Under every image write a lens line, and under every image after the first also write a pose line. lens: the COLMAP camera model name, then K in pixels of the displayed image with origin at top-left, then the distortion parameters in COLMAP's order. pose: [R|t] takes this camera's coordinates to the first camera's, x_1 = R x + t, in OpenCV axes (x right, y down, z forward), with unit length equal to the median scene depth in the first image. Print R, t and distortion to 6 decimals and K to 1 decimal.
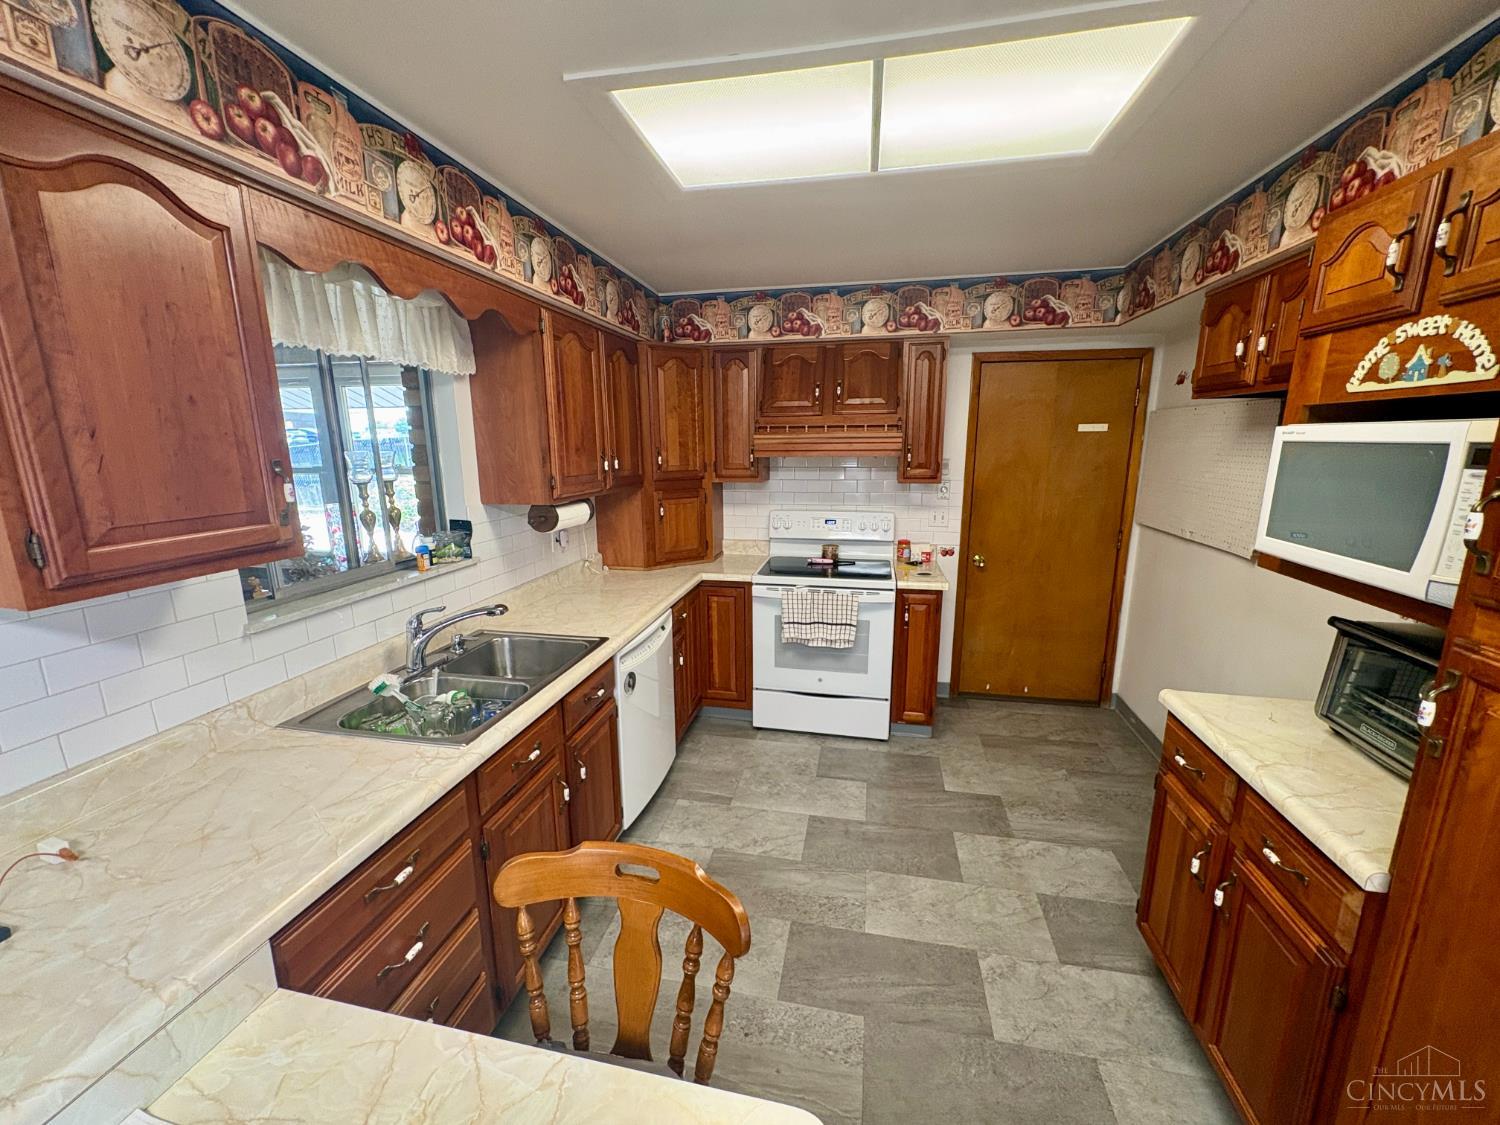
lens RADIAL K [[600.3, 0, 748.5], [0, 600.3, 561.6], [0, 0, 1]] dist [0.010131, -0.000069]
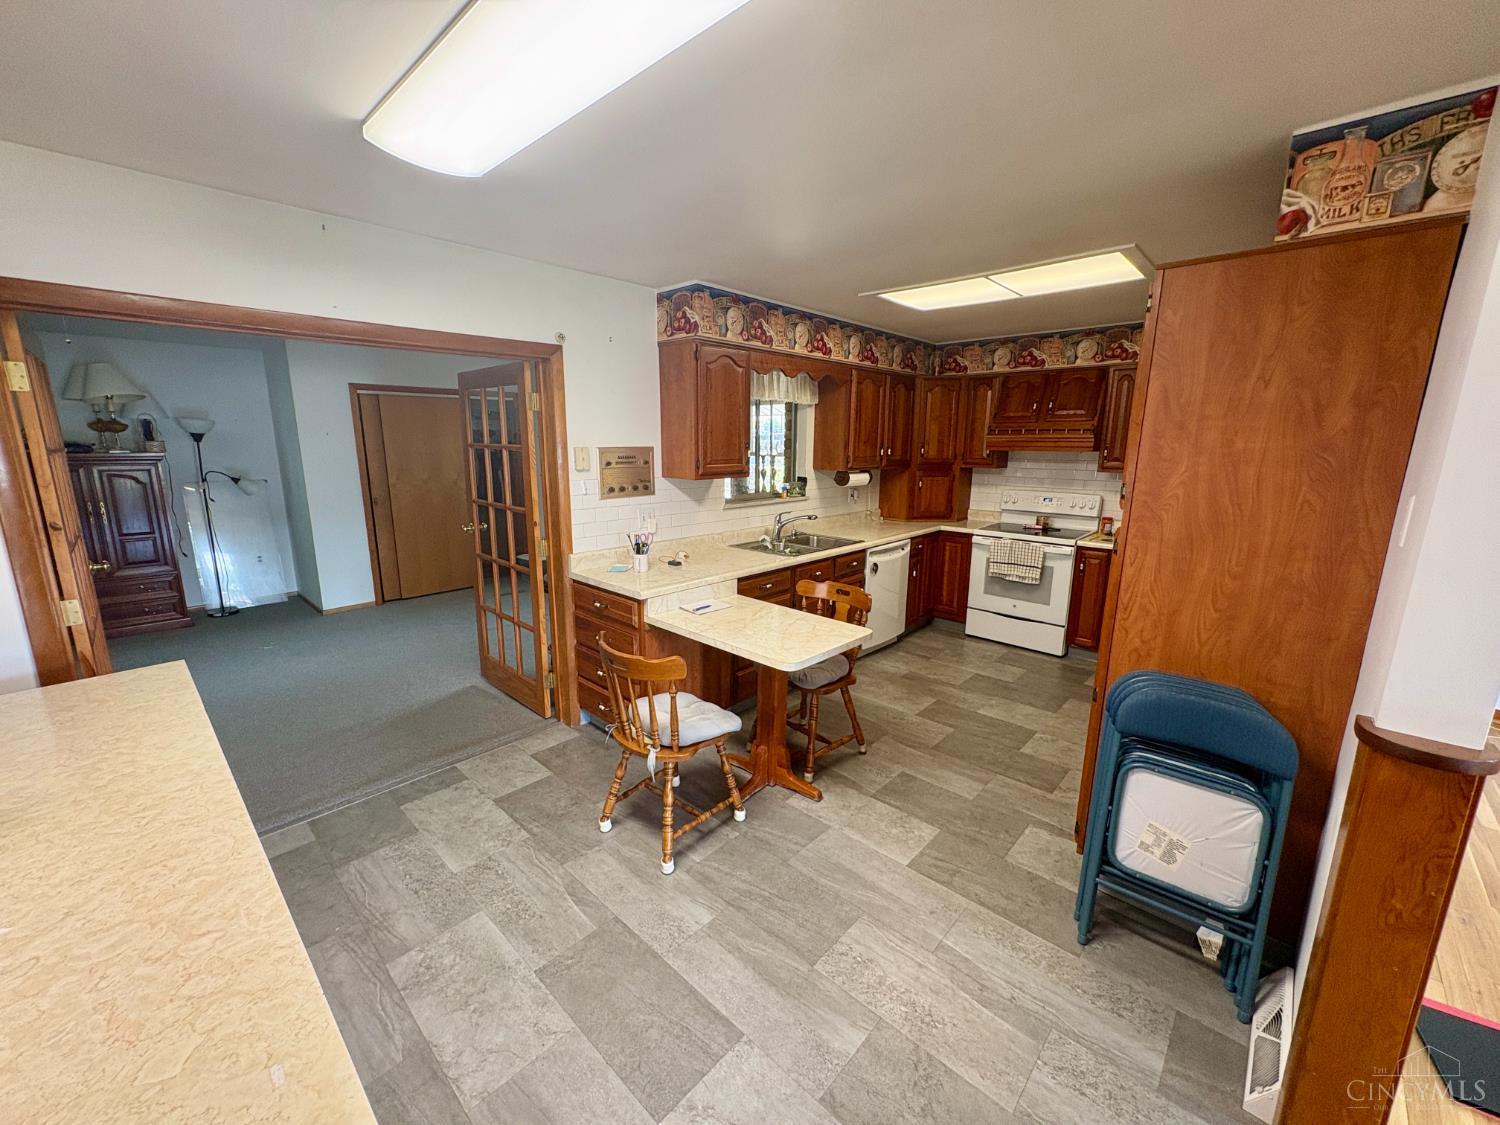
lens RADIAL K [[600.3, 0, 750.6], [0, 600.3, 560.2], [0, 0, 1]] dist [0.010131, -0.000069]
pose [[0.855120, 0.115163, -0.505478, 0.352185], [-0.115663, 0.992819, 0.030526, 0.140464], [0.505364, 0.032362, 0.862299, -0.678276]]
